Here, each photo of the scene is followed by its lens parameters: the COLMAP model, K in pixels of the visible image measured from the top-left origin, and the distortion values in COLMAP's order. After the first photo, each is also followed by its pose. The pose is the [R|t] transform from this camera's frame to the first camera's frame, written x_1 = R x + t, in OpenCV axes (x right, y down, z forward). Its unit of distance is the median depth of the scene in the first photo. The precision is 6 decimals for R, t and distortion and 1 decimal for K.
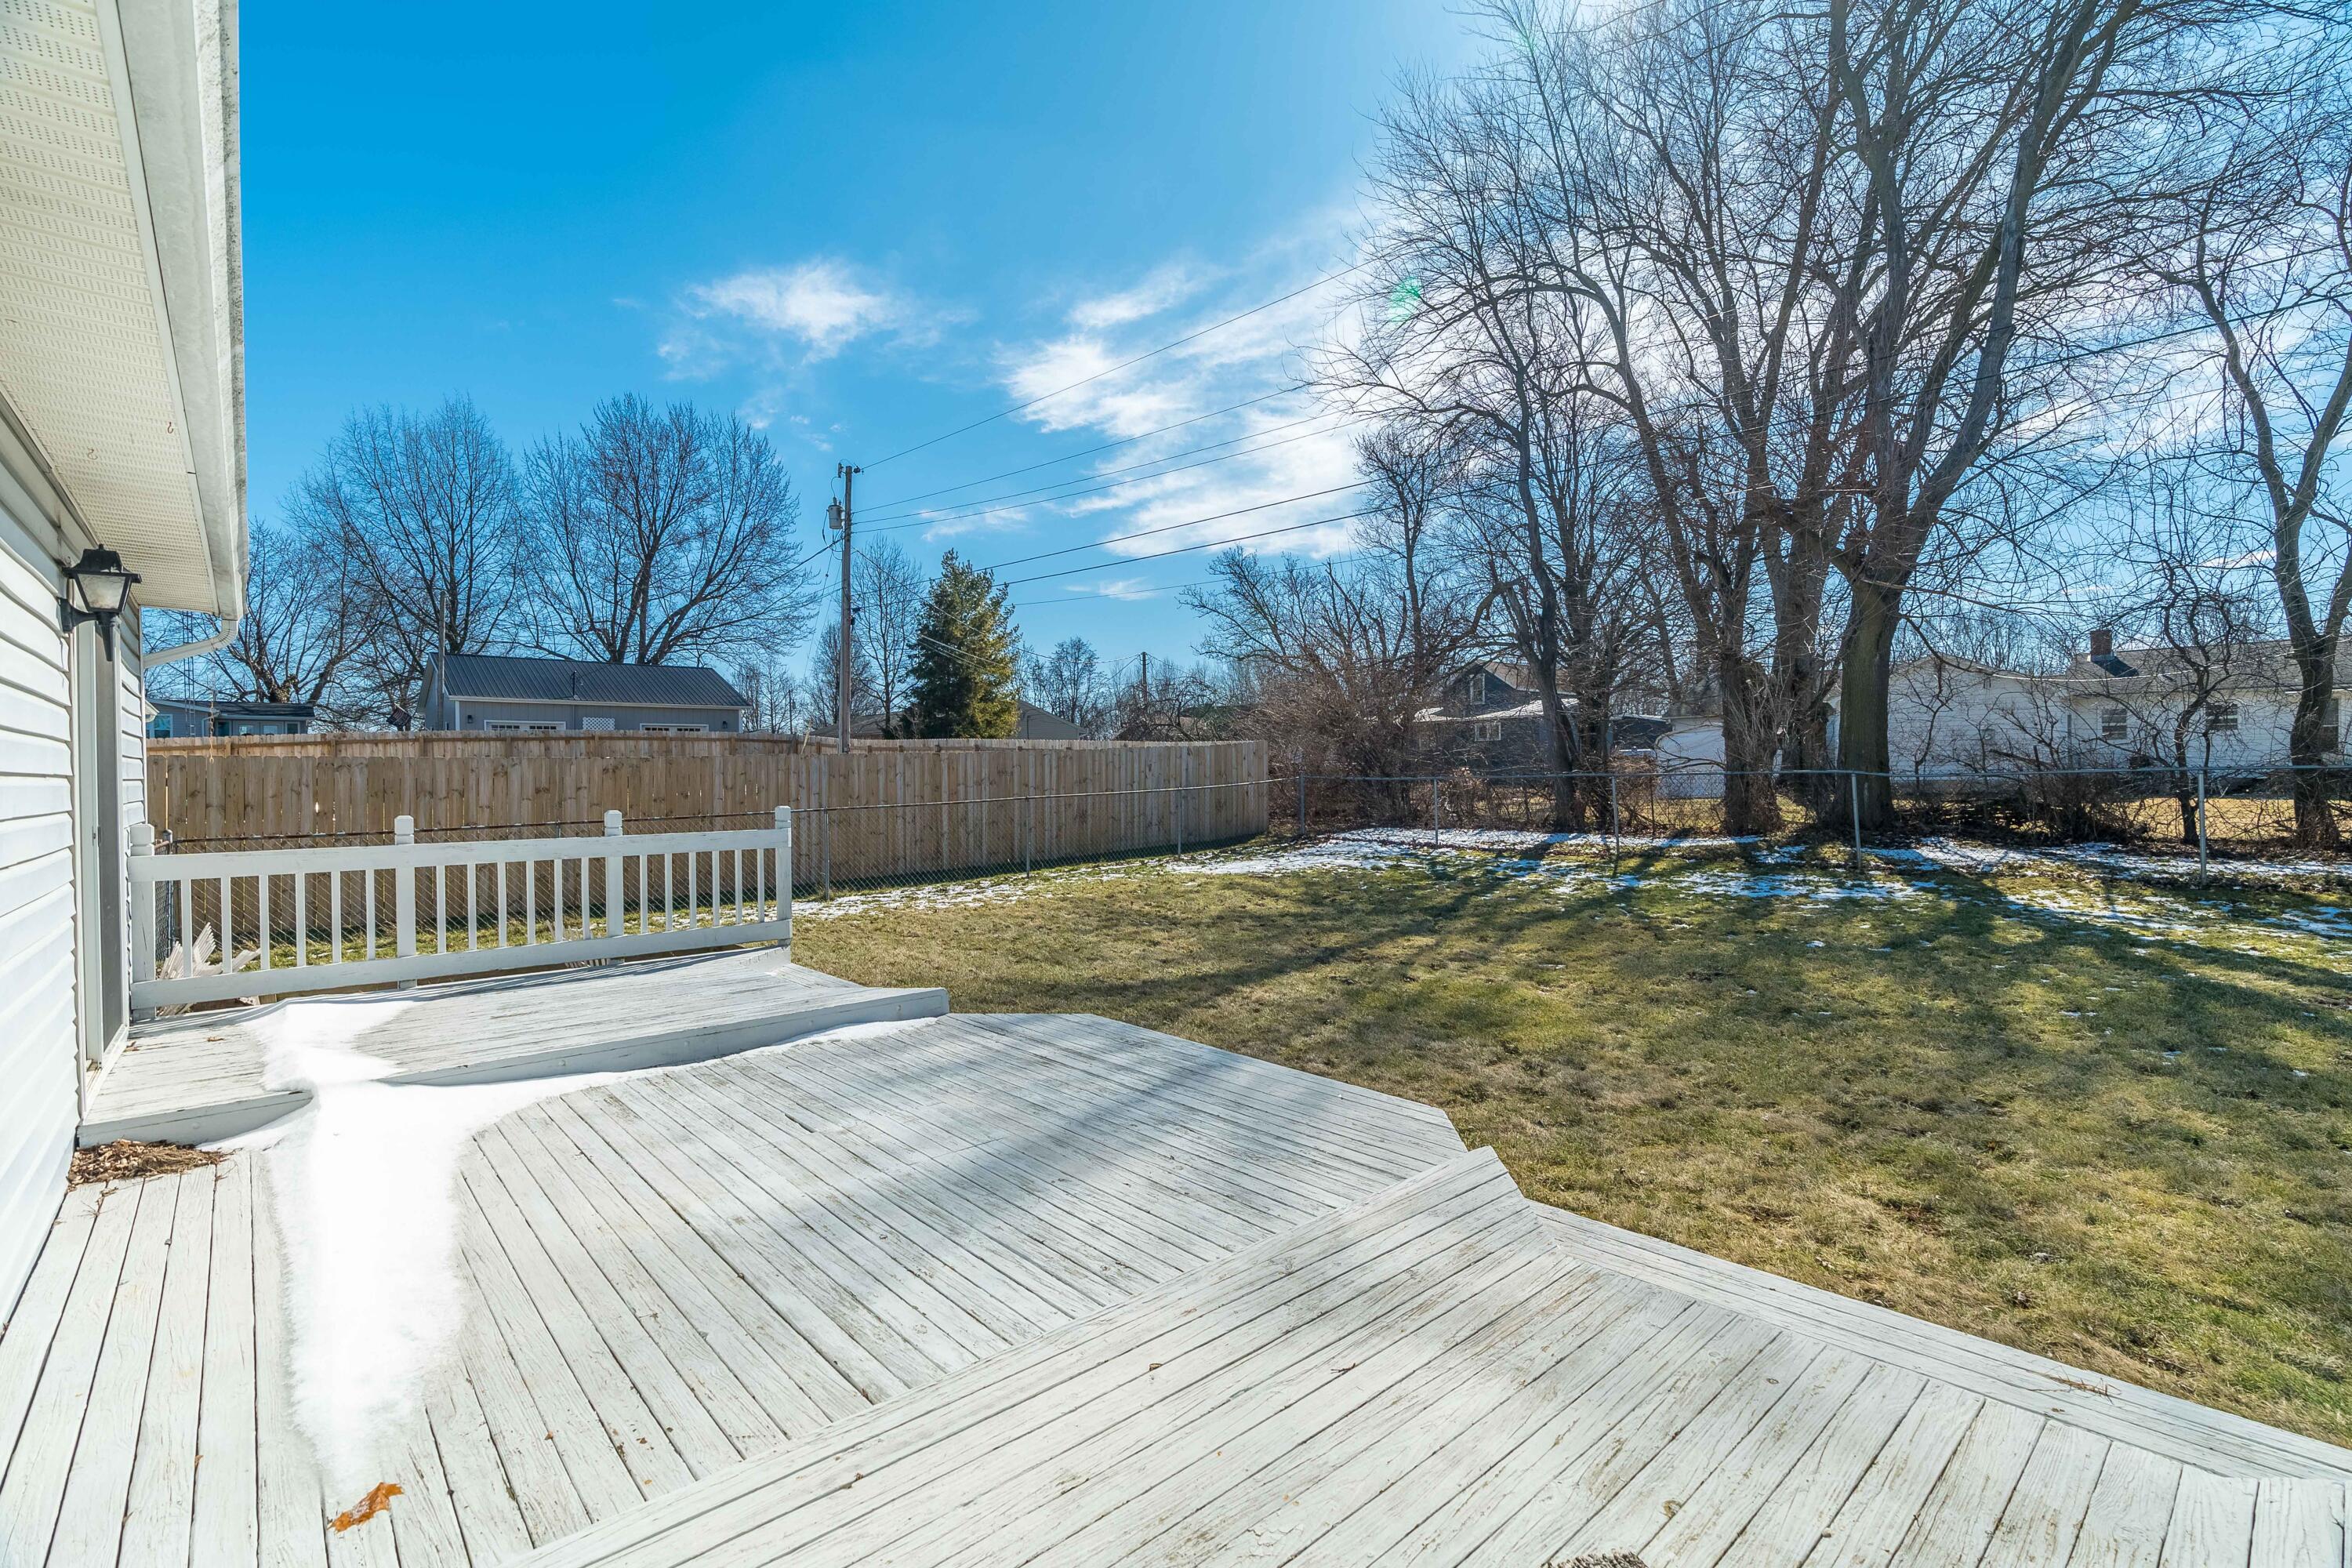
lens RADIAL K [[1096.8, 0, 1186.5], [0, 1096.8, 783.0], [0, 0, 1]] dist [-0.046466, 0.011794]
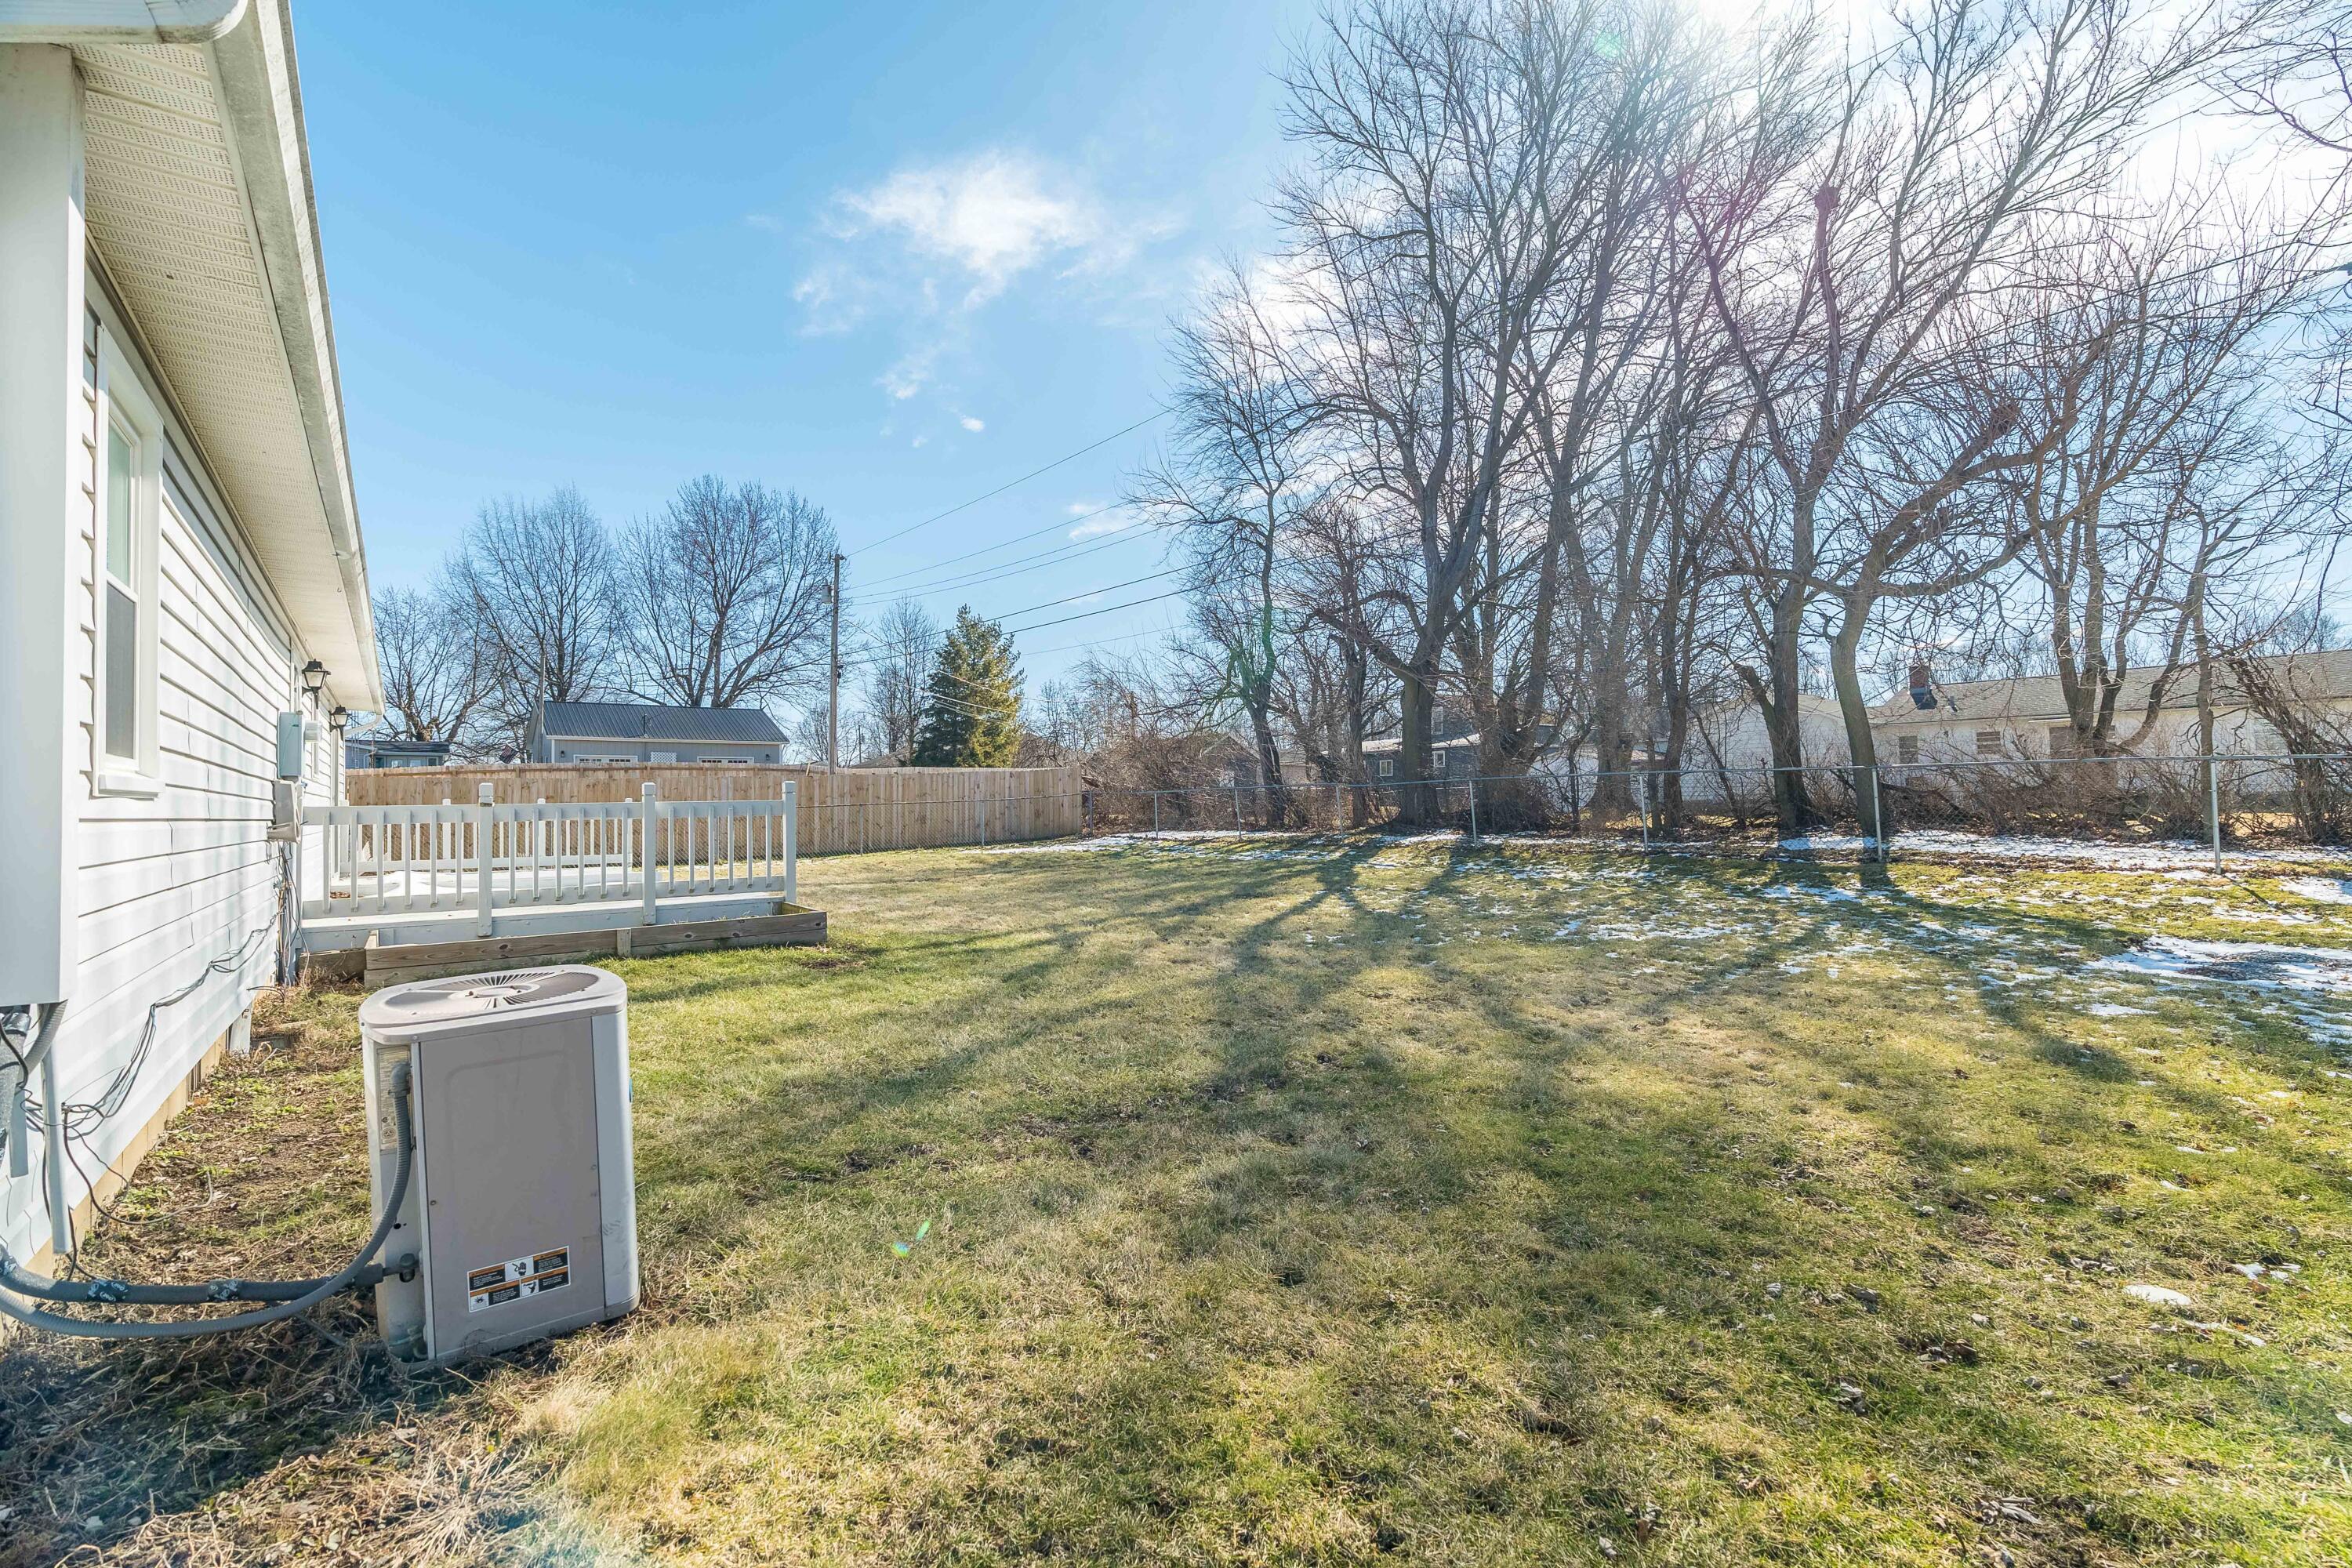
lens RADIAL K [[1096.8, 0, 1168.8], [0, 1096.8, 781.8], [0, 0, 1]] dist [-0.046466, 0.011794]
pose [[0.994757, -0.004484, -0.102165, 0.109672], [0.001659, 0.999614, -0.027721, 0.006124], [0.102250, 0.027406, 0.994381, -0.119724]]
